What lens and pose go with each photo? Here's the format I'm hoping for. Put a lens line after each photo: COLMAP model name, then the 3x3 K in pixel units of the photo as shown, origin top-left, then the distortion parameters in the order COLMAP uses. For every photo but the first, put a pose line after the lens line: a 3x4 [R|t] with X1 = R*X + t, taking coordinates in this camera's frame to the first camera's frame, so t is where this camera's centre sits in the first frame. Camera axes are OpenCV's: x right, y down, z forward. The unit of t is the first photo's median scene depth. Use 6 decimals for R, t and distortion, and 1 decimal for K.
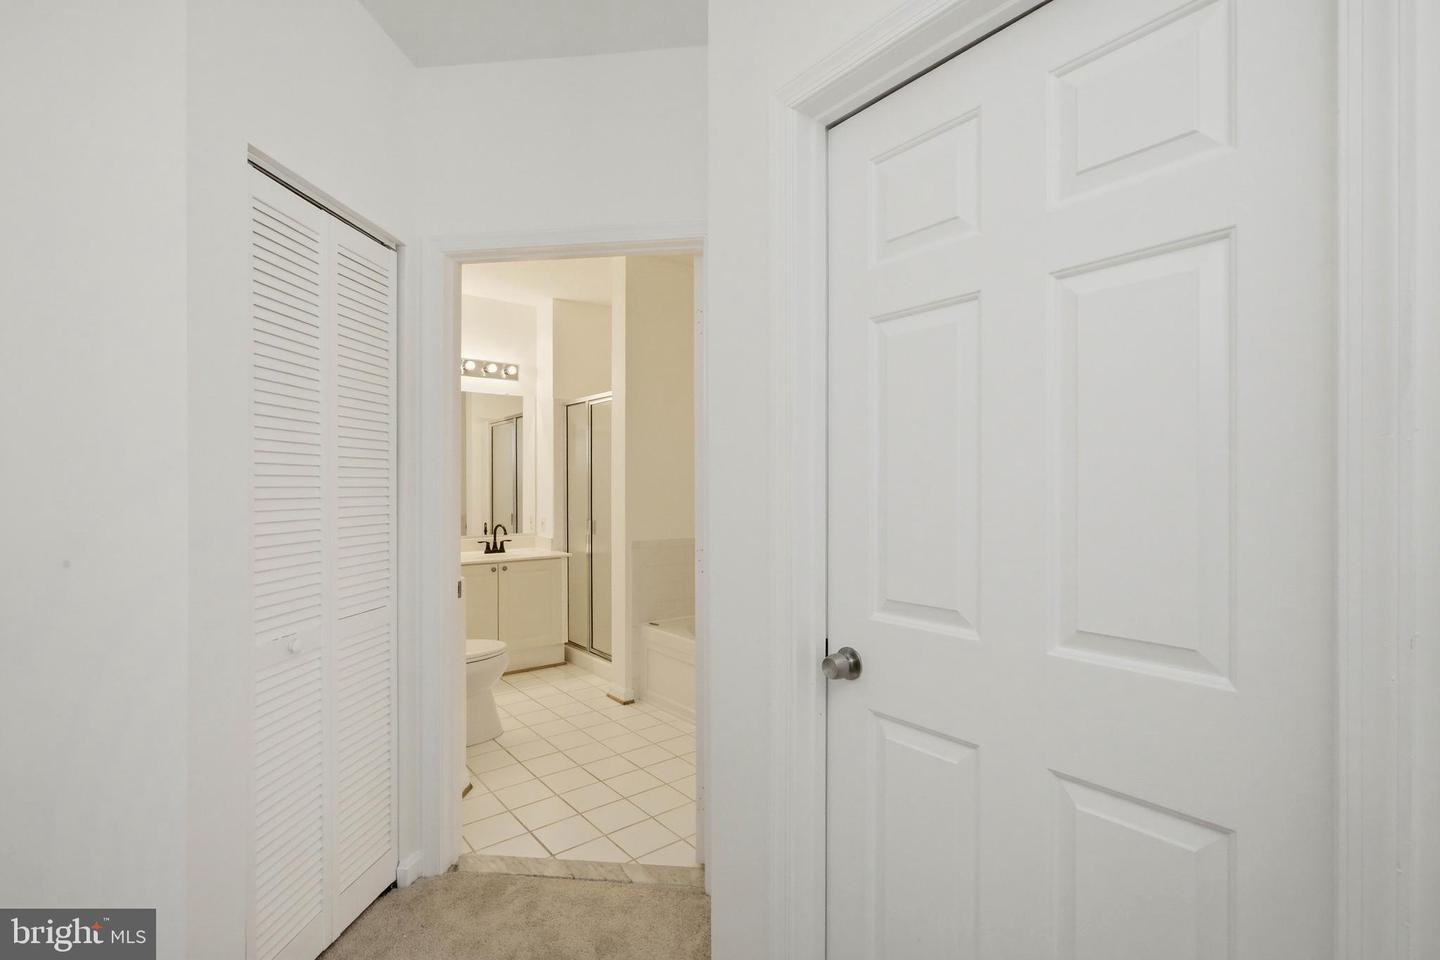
lens RADIAL K [[647.9, 0, 712.5], [0, 647.9, 493.9], [0, 0, 1]] dist [-0.002536, -0.000291]
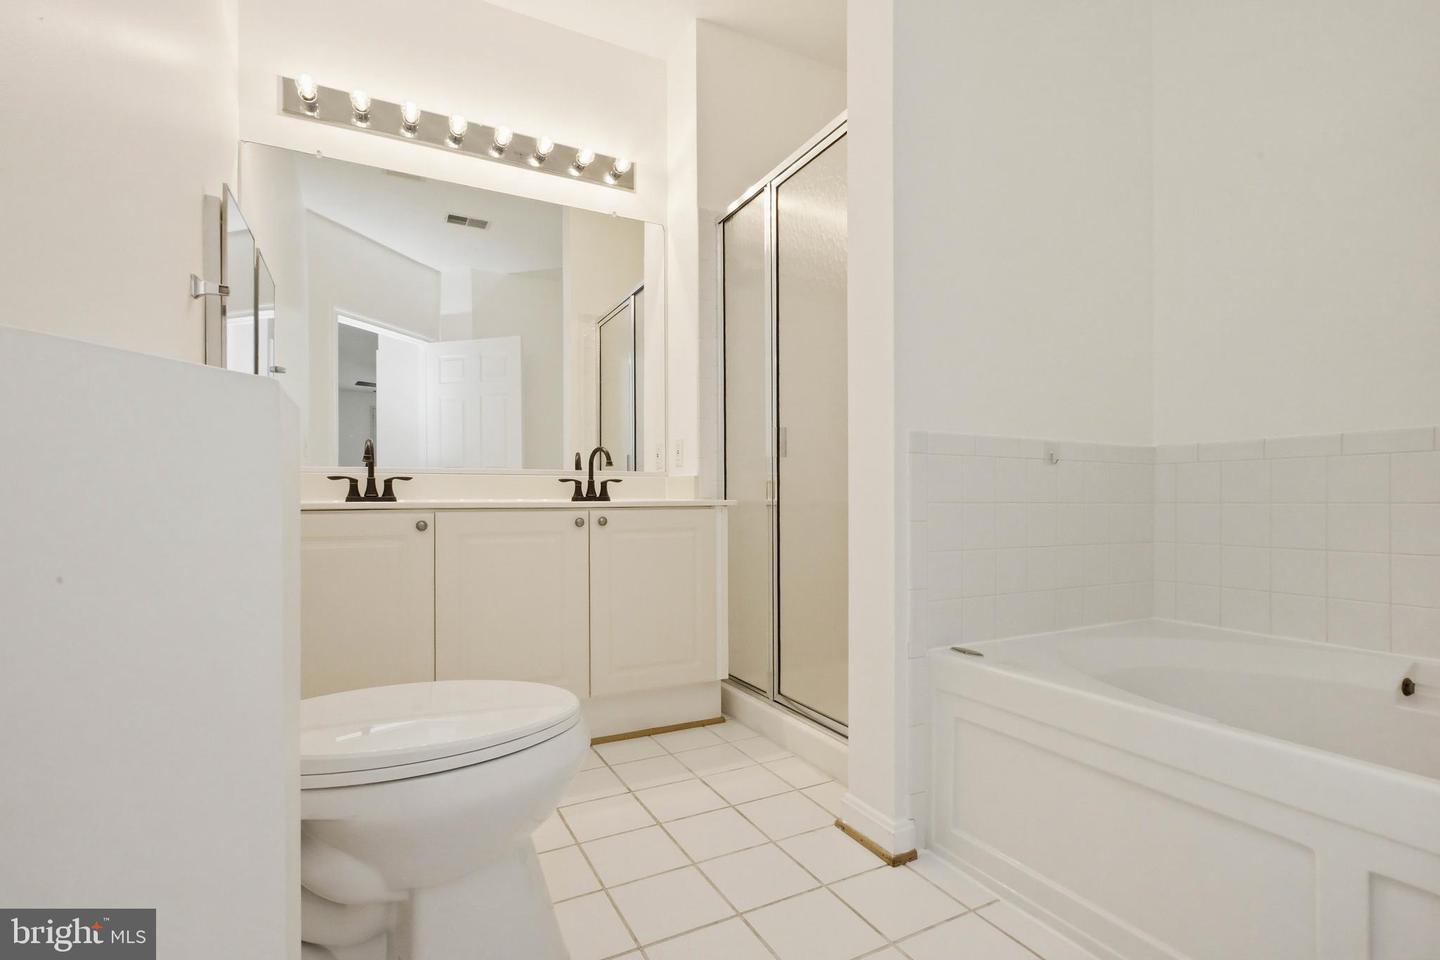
lens RADIAL K [[672.4, 0, 725.8], [0, 672.4, 500.4], [0, 0, 1]] dist [-0.014227, -0.000197]
pose [[0.982185, -0.005710, -0.187827, -0.126122], [0.002890, 0.999879, -0.015283, 0.100125], [0.187892, 0.014468, 0.982083, 0.487485]]
